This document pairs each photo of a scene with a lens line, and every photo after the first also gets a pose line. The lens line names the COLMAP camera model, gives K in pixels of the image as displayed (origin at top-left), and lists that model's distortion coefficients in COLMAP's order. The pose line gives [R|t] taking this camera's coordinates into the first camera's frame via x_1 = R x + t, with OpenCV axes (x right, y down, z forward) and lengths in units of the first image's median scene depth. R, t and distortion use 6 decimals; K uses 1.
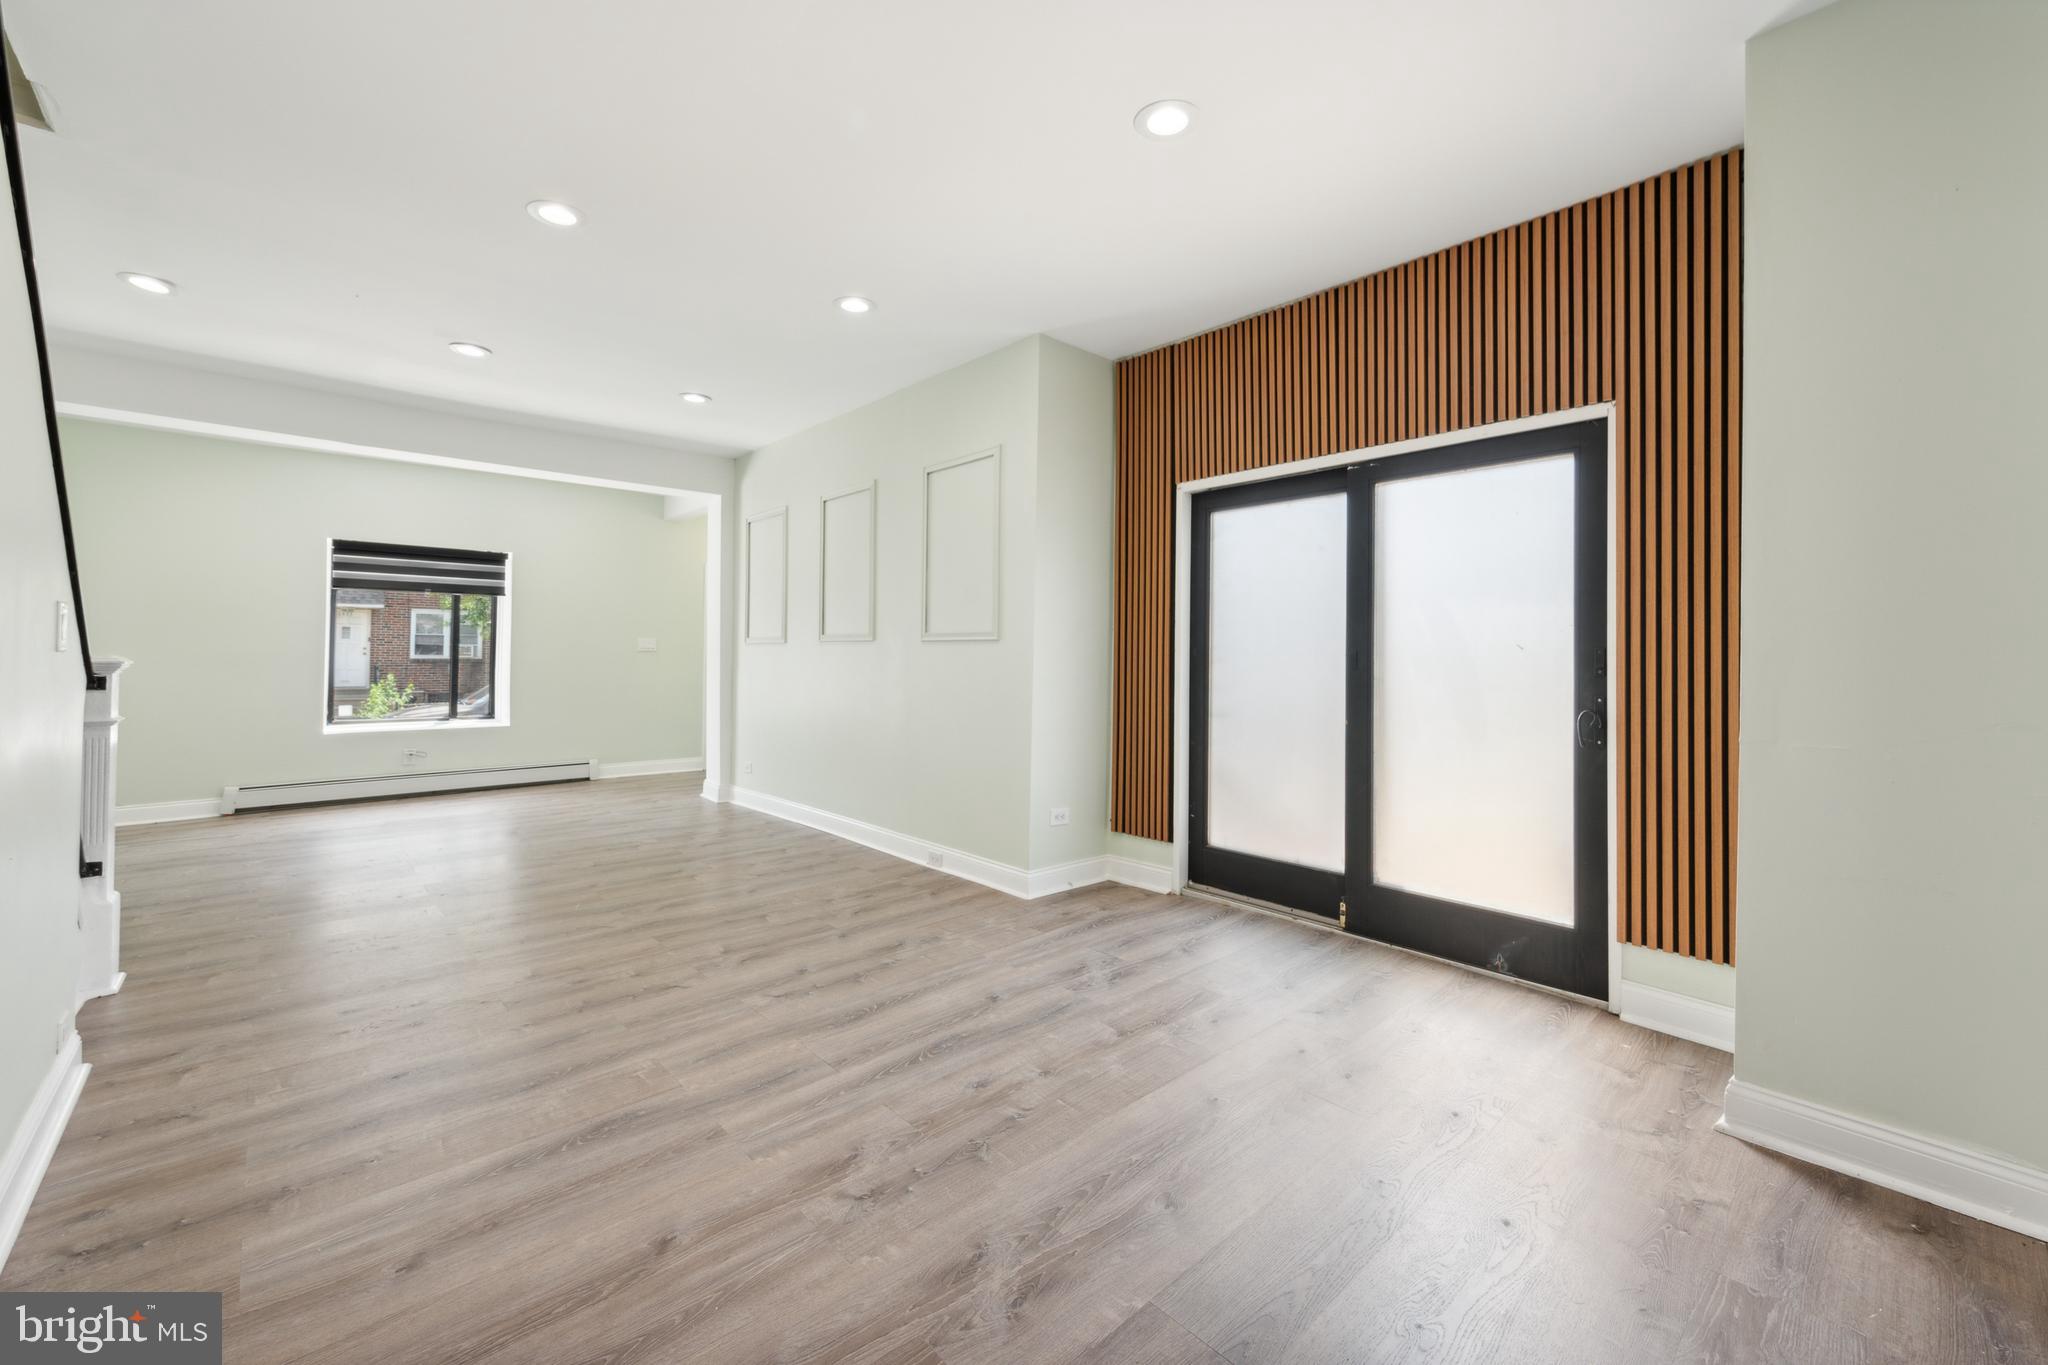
lens RADIAL K [[824.7, 0, 1026.0], [0, 824.7, 647.1], [0, 0, 1]] dist [0.000138, -0.000206]
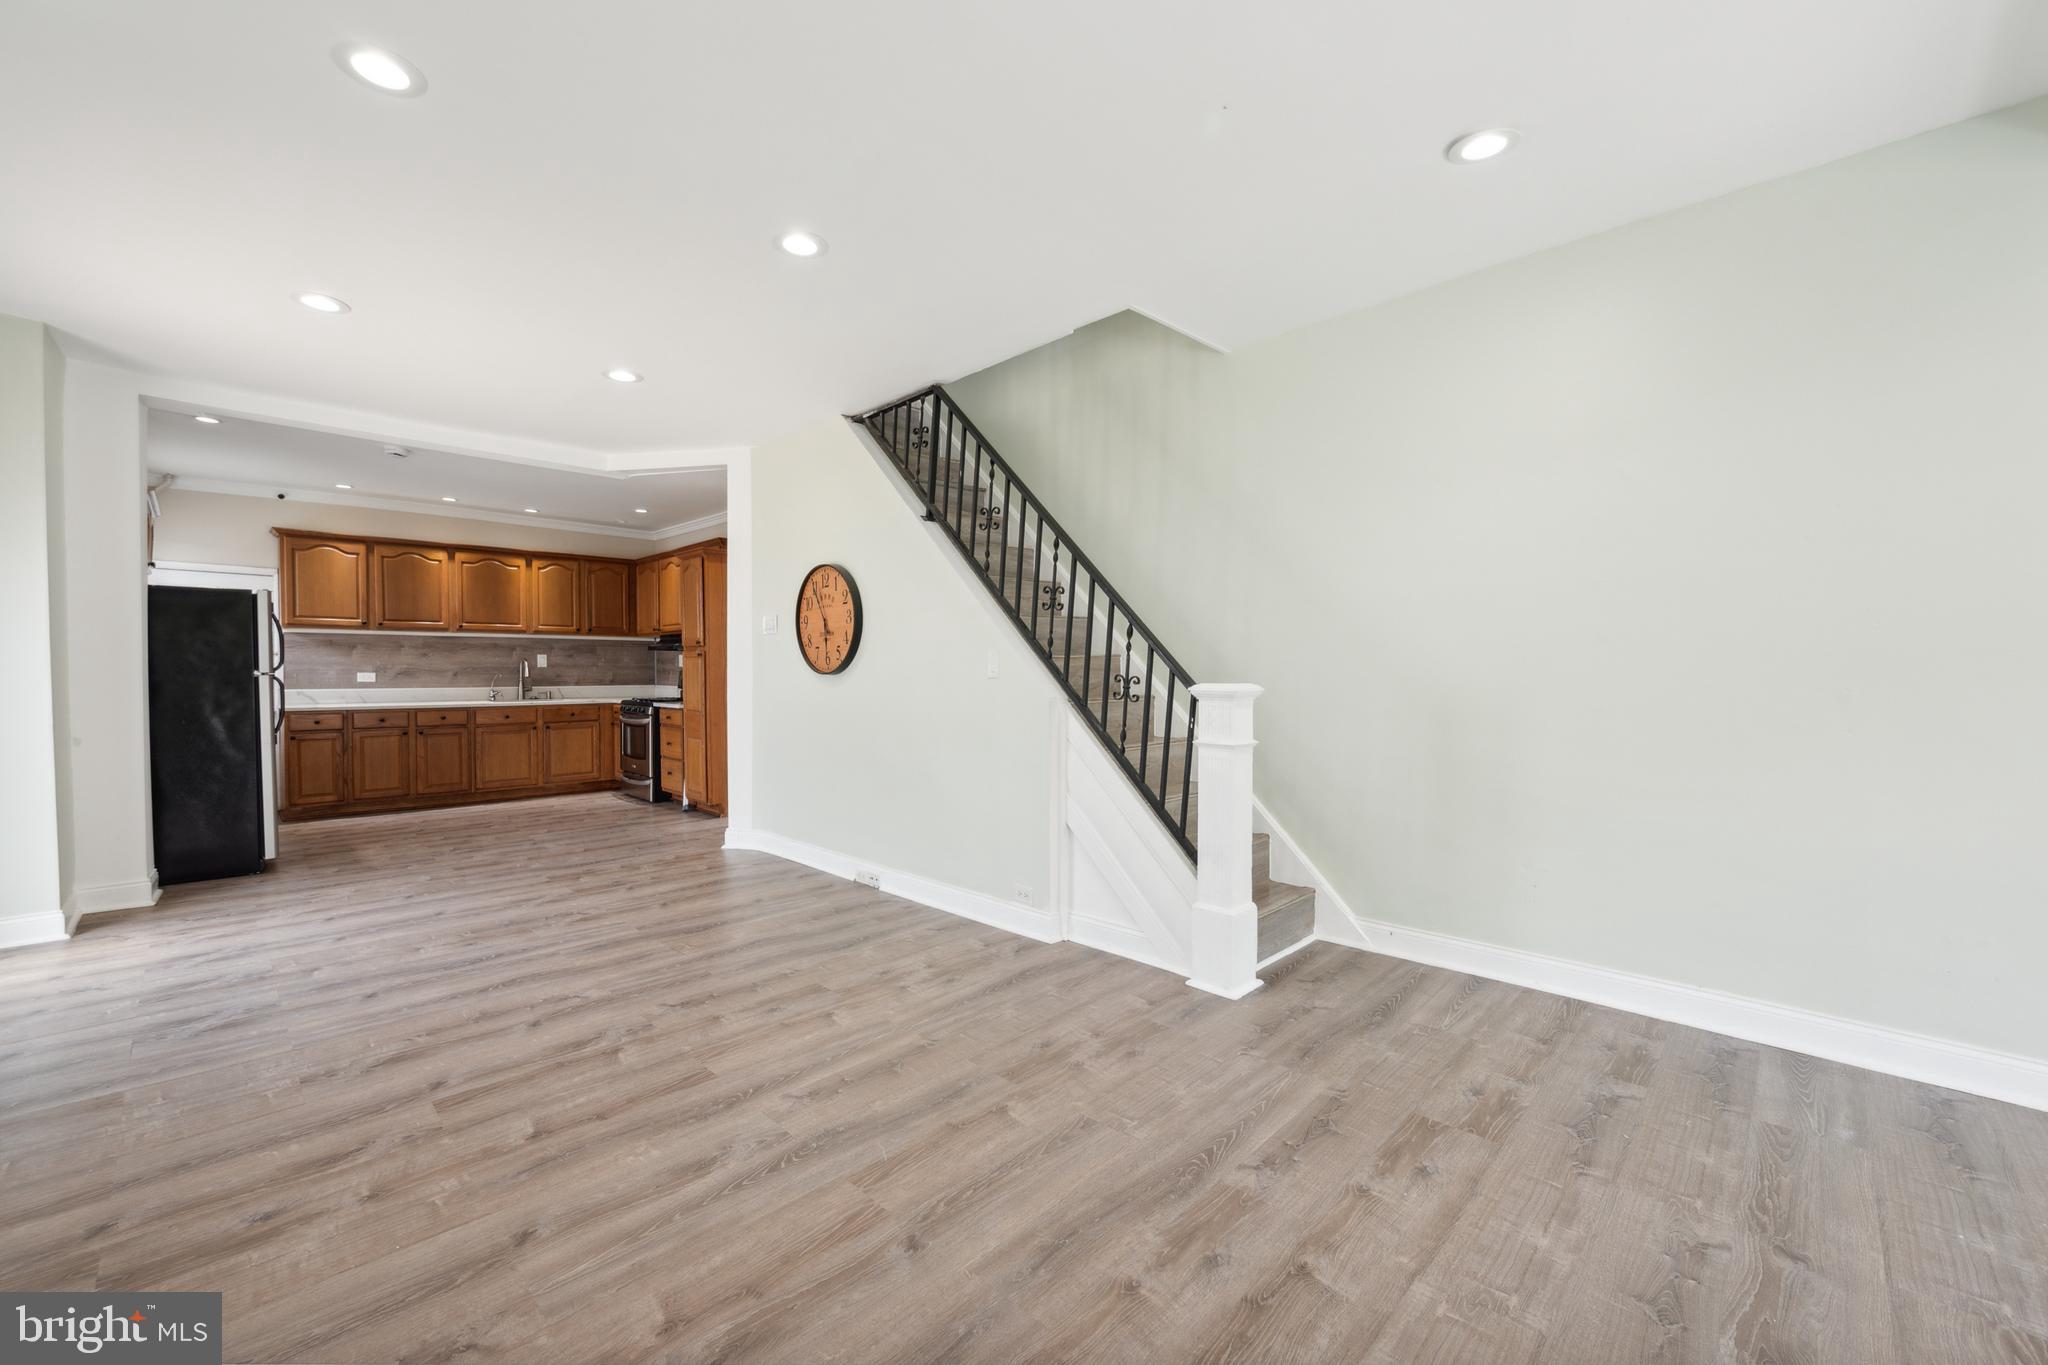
lens RADIAL K [[824.7, 0, 1040.7], [0, 824.7, 686.2], [0, 0, 1]] dist [0.000138, -0.000206]
pose [[-0.997854, -0.005075, -0.065286, -0.838672], [-0.005375, 0.999976, 0.004413, 0.011178], [0.065262, 0.004754, -0.997857, 2.120441]]
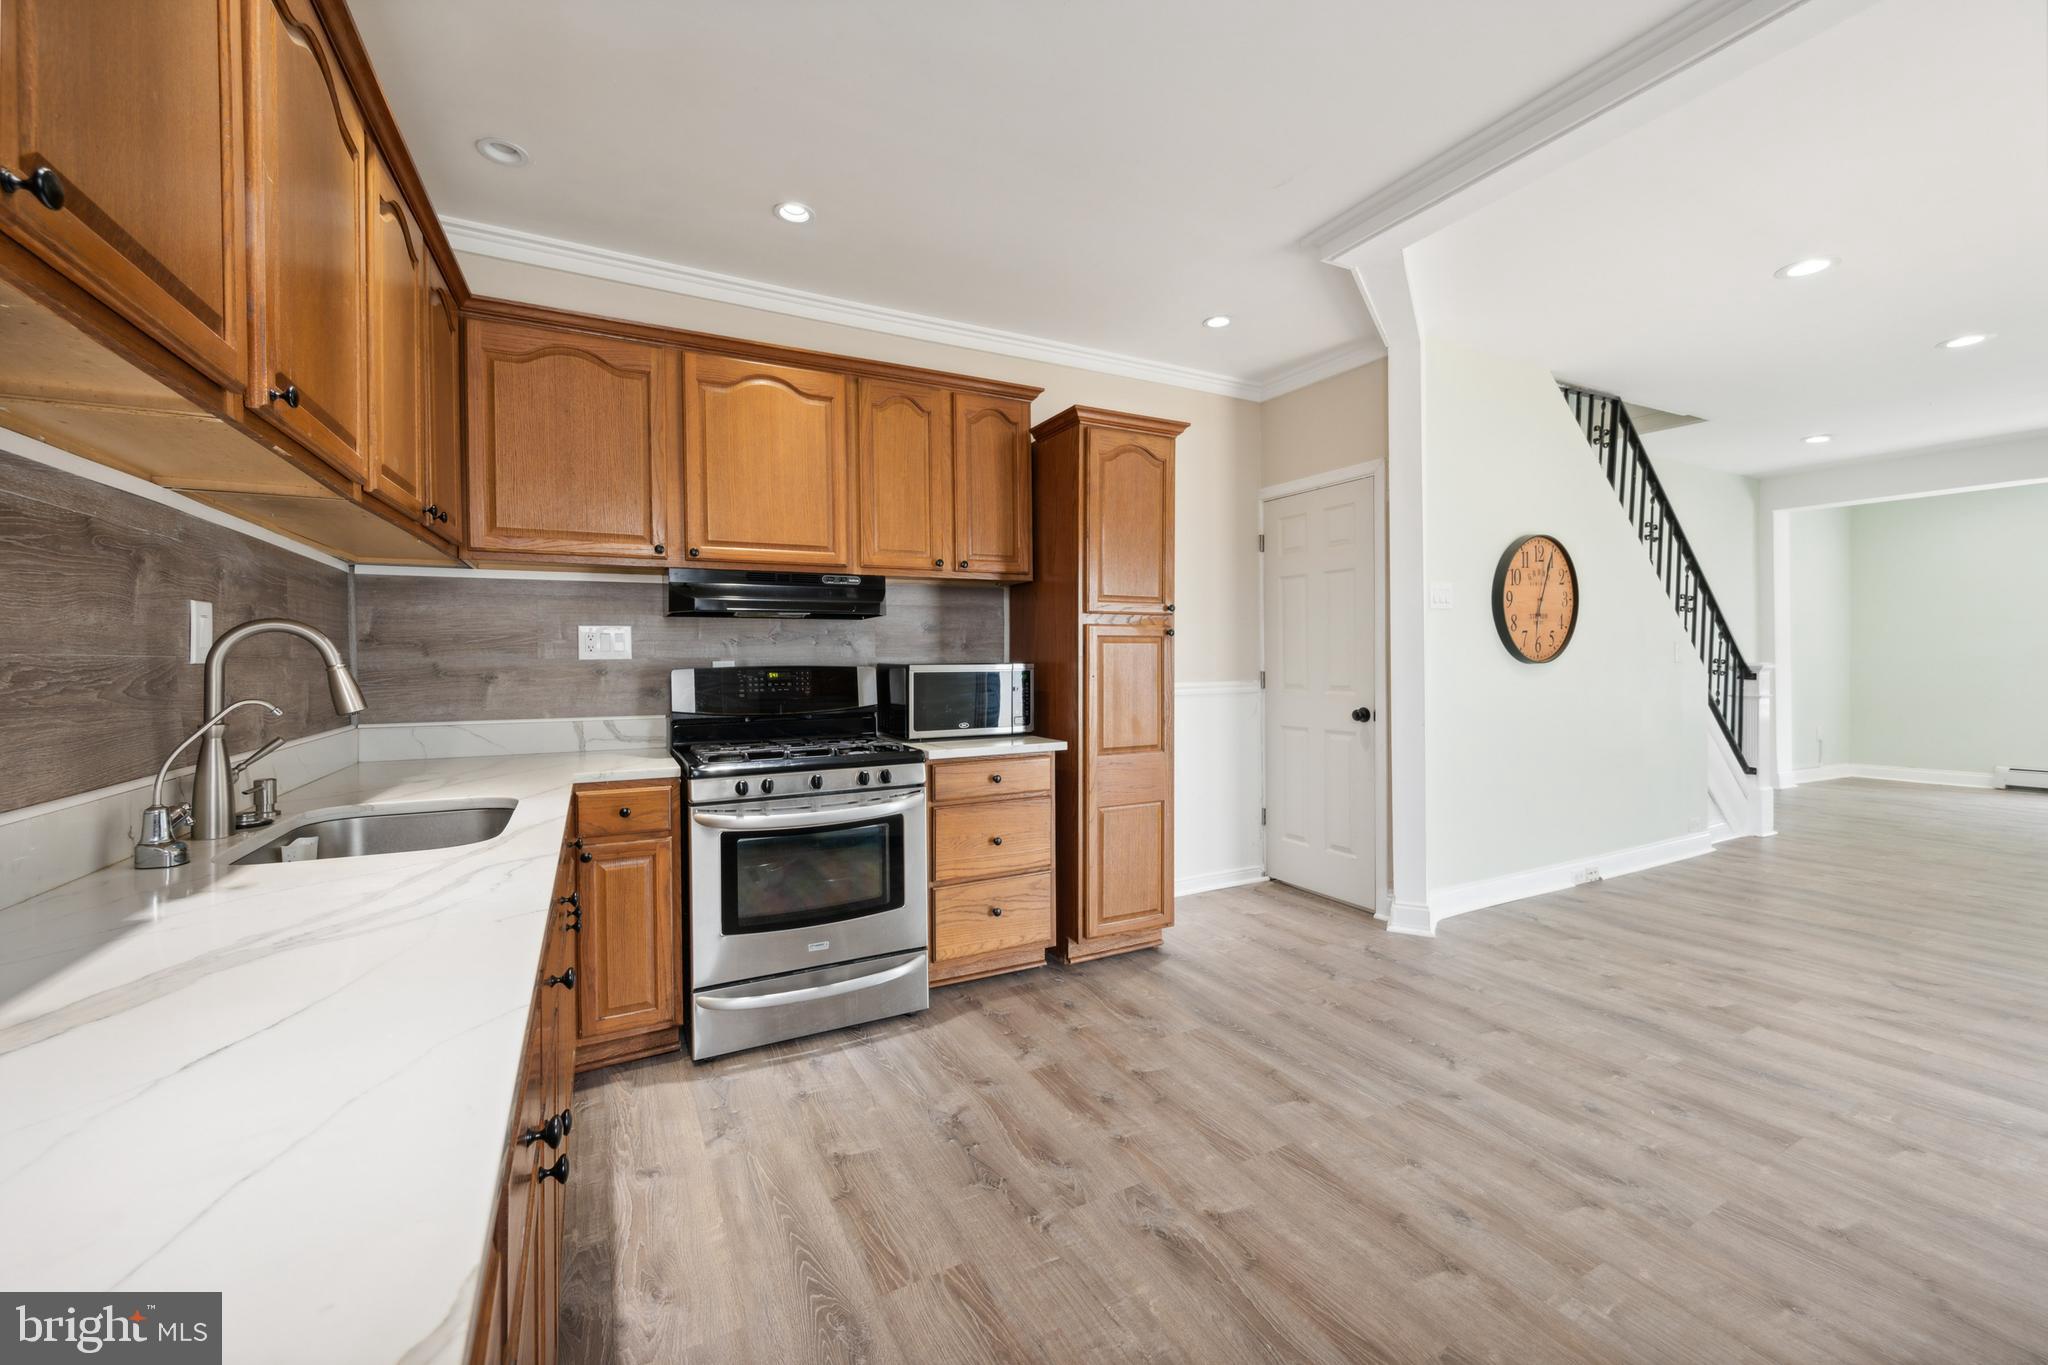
lens RADIAL K [[824.7, 0, 1035.5], [0, 824.7, 672.8], [0, 0, 1]] dist [0.000138, -0.000206]
pose [[-0.230860, 0.012342, -0.972909, 1.162547], [0.023672, 0.999695, 0.007064, -0.018902], [0.972699, -0.021400, -0.231082, -0.200887]]
